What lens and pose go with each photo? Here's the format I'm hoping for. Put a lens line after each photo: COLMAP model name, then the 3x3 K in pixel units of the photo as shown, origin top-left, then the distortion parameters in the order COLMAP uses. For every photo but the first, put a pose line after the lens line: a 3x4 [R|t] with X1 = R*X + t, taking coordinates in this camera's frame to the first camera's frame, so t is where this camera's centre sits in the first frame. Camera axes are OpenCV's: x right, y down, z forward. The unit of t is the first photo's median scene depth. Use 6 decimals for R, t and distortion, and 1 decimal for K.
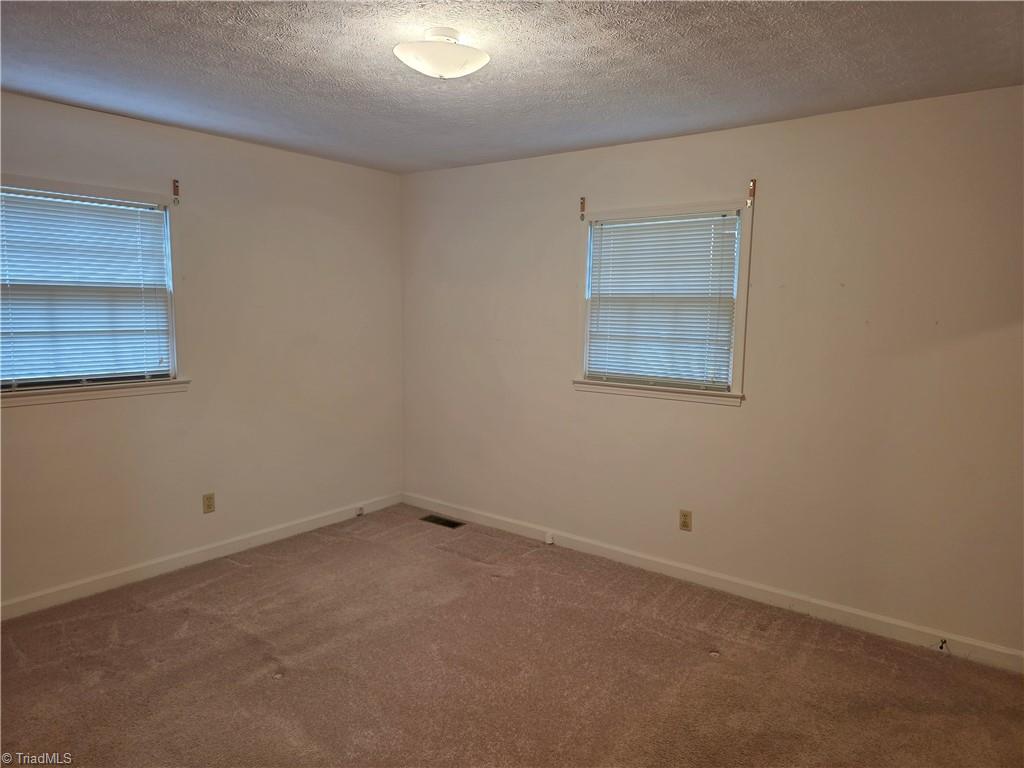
lens RADIAL K [[684.2, 0, 512.0], [0, 684.2, 384.0], [0, 0, 1]] dist [0.004195, -0.001013]
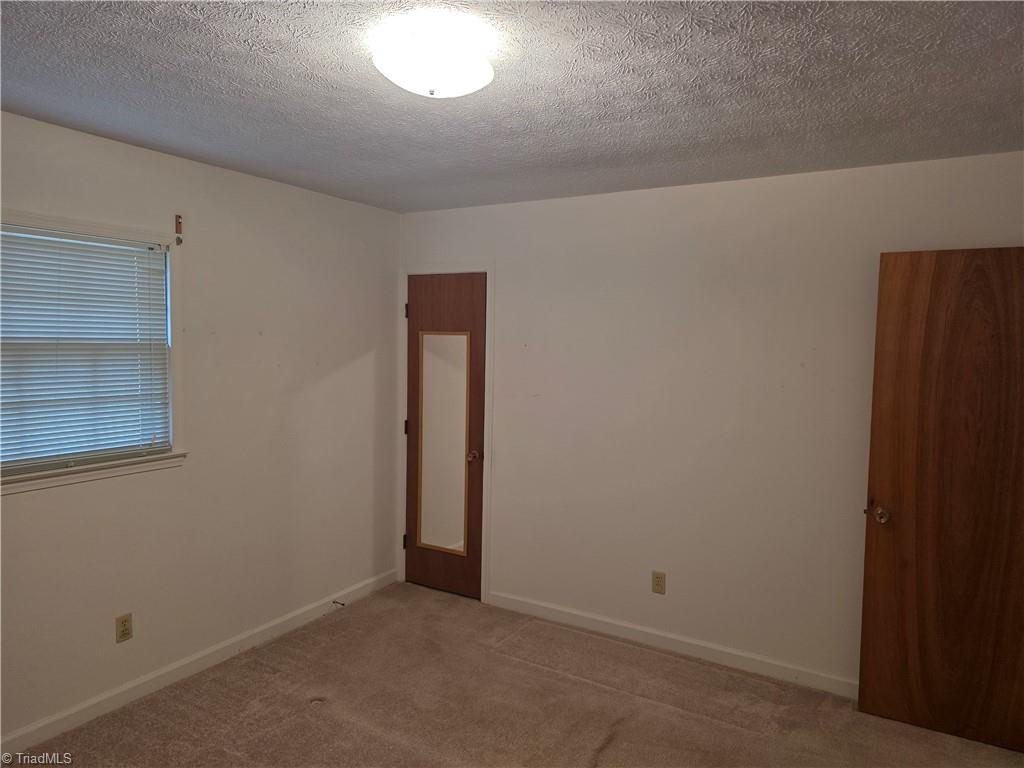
lens RADIAL K [[674.4, 0, 507.6], [0, 674.4, 376.4], [0, 0, 1]] dist [0.001245, 0.000414]
pose [[-0.130535, -0.066962, 0.989180, -0.599404], [0.093011, 0.992489, 0.079460, -0.115700], [-0.987071, 0.102377, -0.123326, 0.694923]]
